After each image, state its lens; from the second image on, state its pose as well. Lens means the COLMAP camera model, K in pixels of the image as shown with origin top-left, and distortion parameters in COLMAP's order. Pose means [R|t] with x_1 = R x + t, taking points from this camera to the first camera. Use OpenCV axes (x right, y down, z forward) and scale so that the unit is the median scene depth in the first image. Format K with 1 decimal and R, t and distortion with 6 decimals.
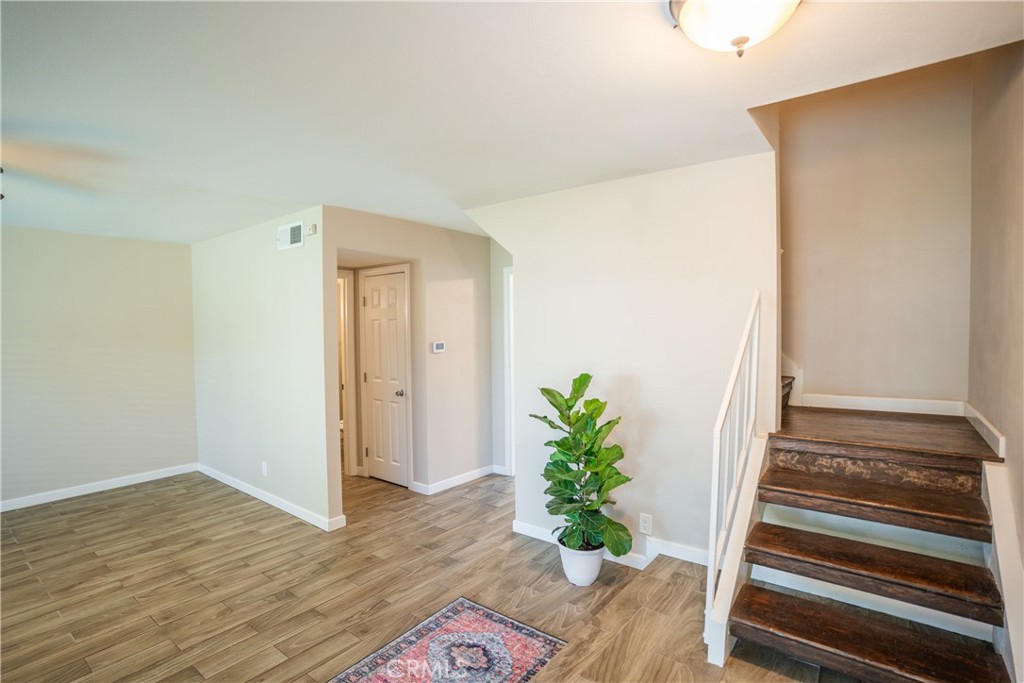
lens RADIAL K [[498.6, 0, 509.2], [0, 498.6, 337.9], [0, 0, 1]] dist [-0.069961, 0.029930]
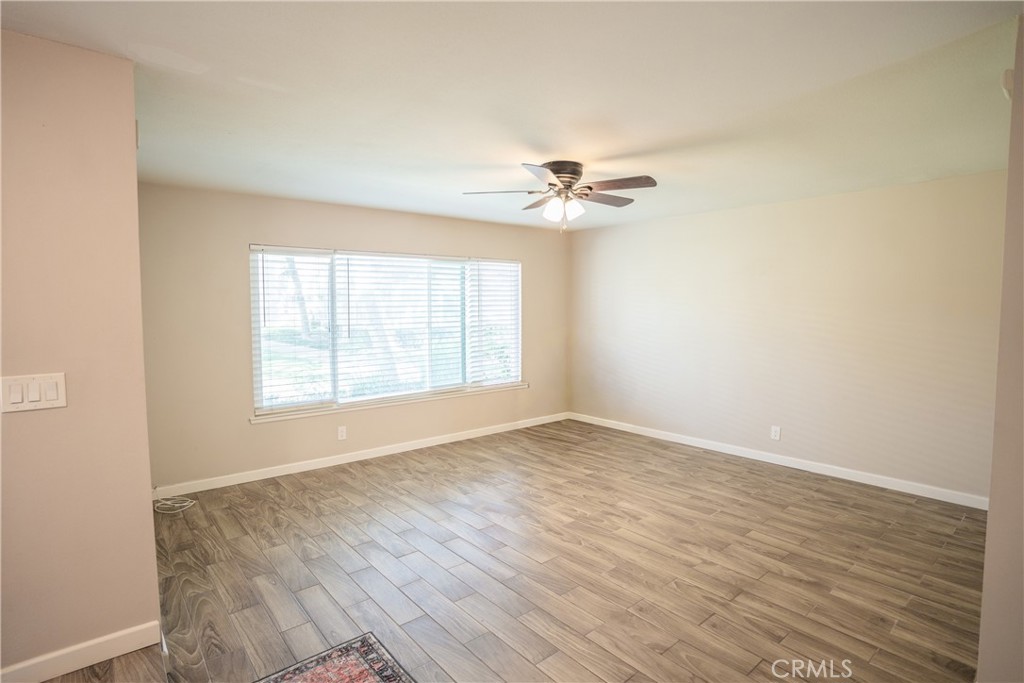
lens RADIAL K [[498.6, 0, 509.2], [0, 498.6, 337.9], [0, 0, 1]] dist [-0.069961, 0.029930]
pose [[-0.221594, 0.068577, -0.972725, 0.174118], [-0.012669, 0.997237, 0.073191, -0.009235], [0.975057, 0.028542, -0.220113, 0.704497]]
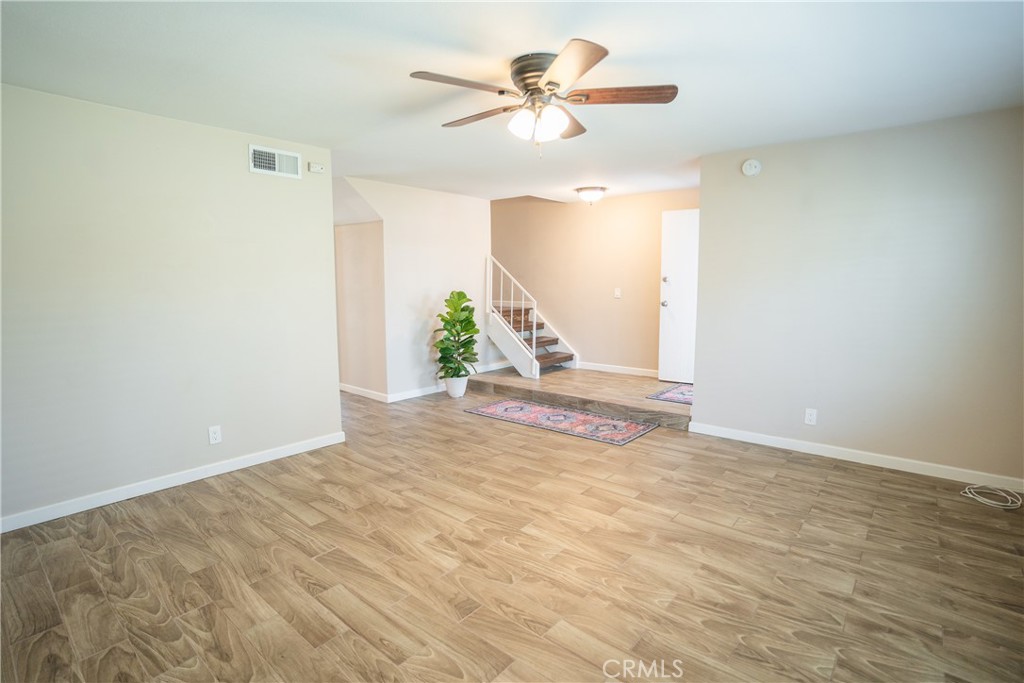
lens RADIAL K [[498.6, 0, 509.2], [0, 498.6, 337.9], [0, 0, 1]] dist [-0.069961, 0.029930]
pose [[0.050053, -0.109088, 0.992771, -1.603775], [0.022717, 0.993884, 0.108065, 0.039103], [-0.998488, 0.017144, 0.052225, 0.592272]]
